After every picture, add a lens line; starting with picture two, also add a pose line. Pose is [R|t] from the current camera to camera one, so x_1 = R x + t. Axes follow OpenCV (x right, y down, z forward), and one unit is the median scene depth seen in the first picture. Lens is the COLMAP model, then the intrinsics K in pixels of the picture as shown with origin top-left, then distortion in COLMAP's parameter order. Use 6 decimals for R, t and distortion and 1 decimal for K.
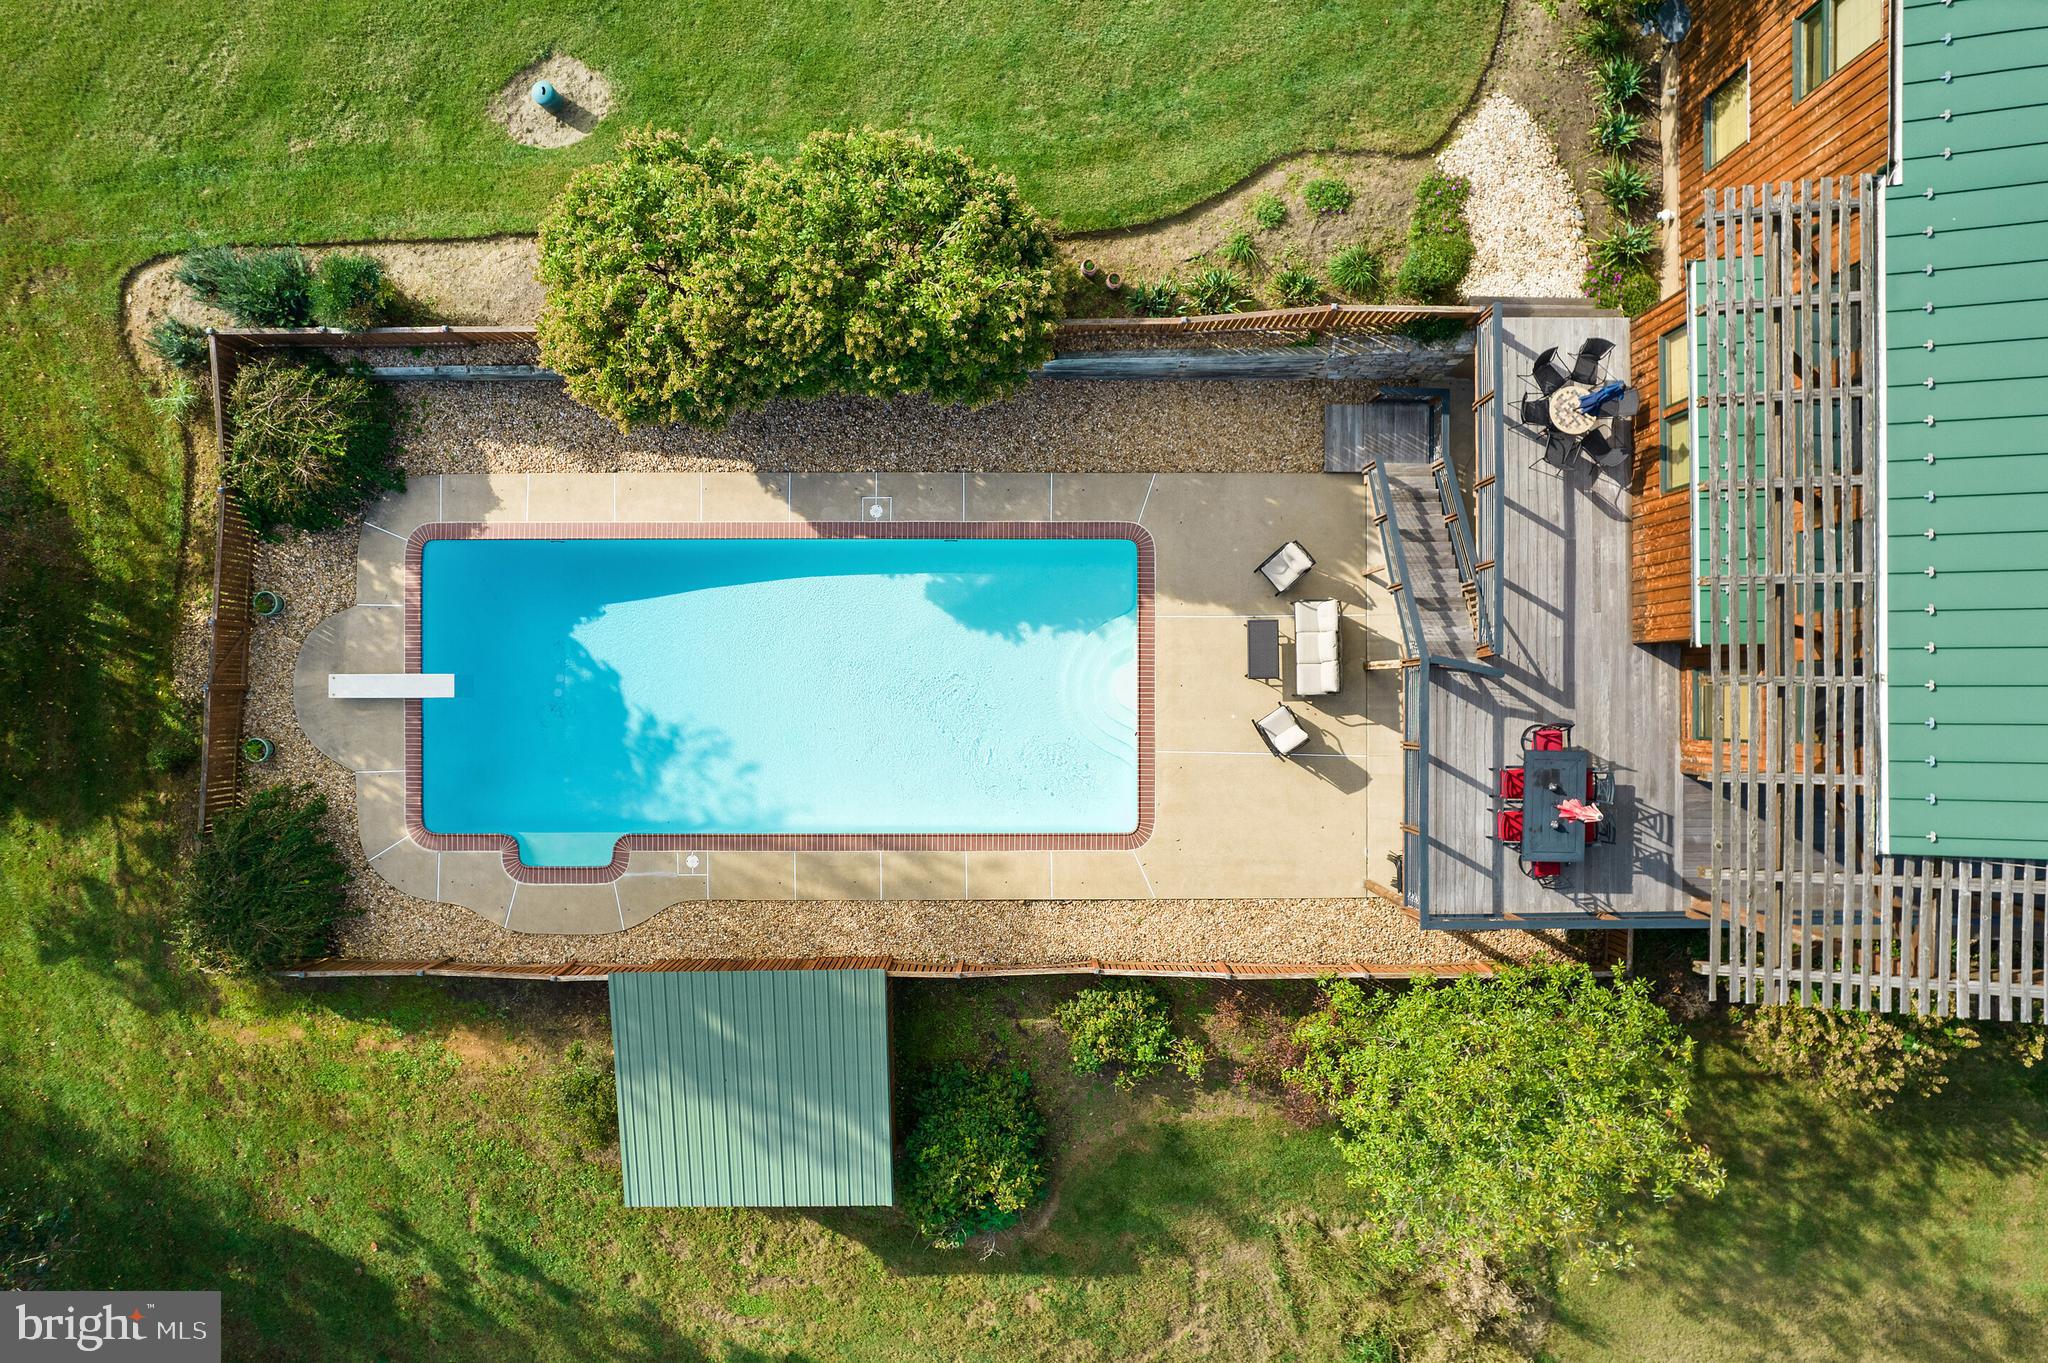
lens RADIAL K [[1338.4, 0, 1026.1], [0, 1338.4, 673.9], [0, 0, 1]] dist [-0.026433, 0.001286]
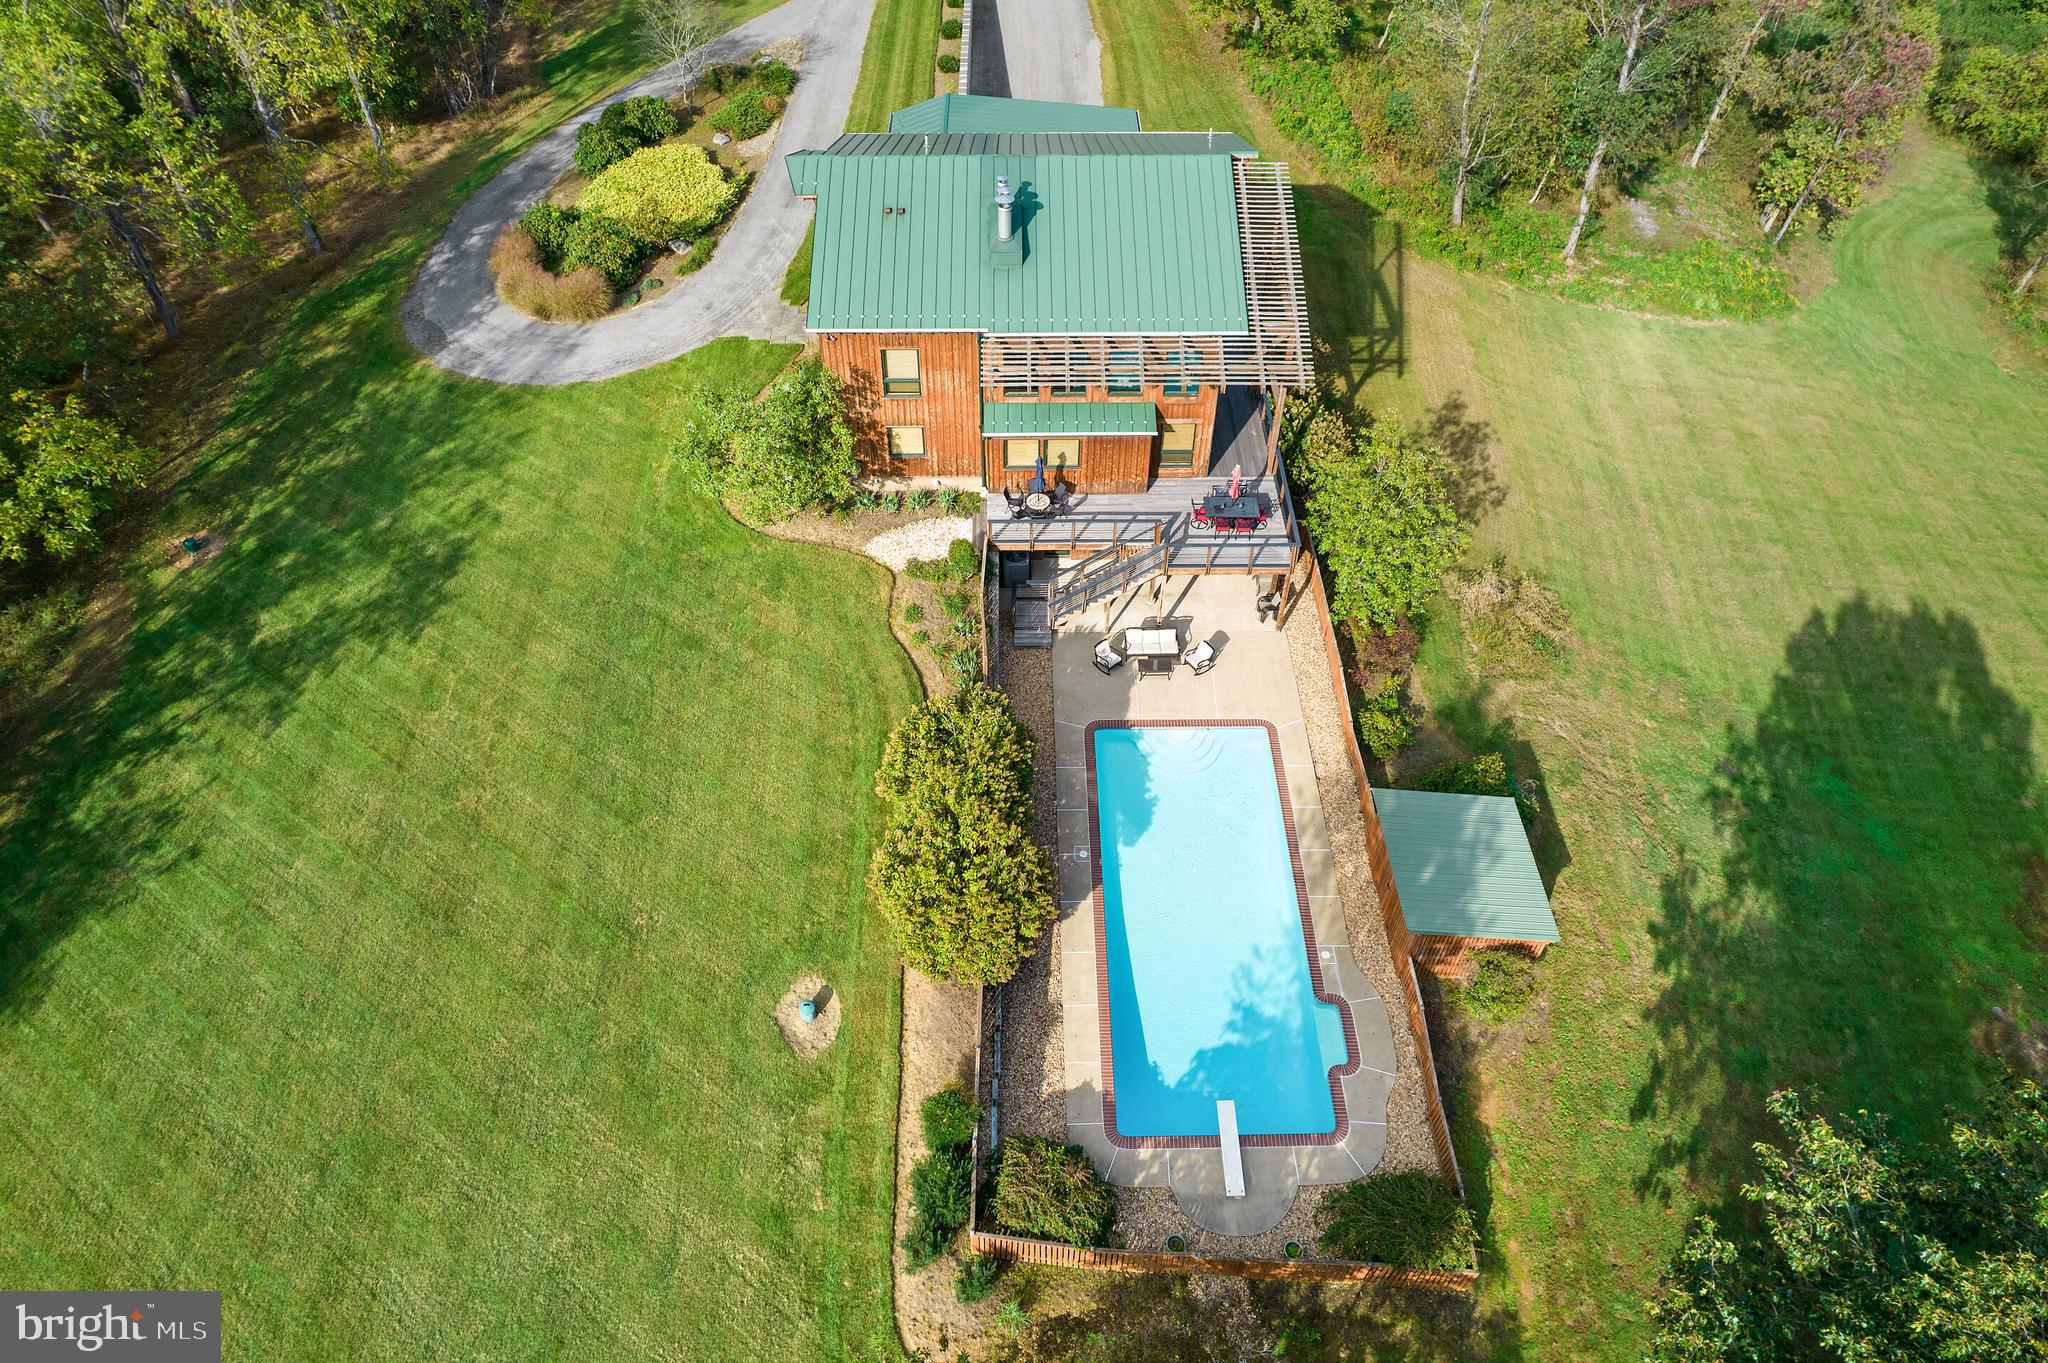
lens RADIAL K [[1338.4, 0, 1029.6], [0, 1338.4, 682.0], [0, 0, 1]] dist [-0.026433, 0.001286]
pose [[-0.010789, -0.733232, 0.679893, -1.037140], [0.999858, 0.000897, 0.016834, -0.213387], [-0.012953, 0.679978, 0.733118, -0.280483]]
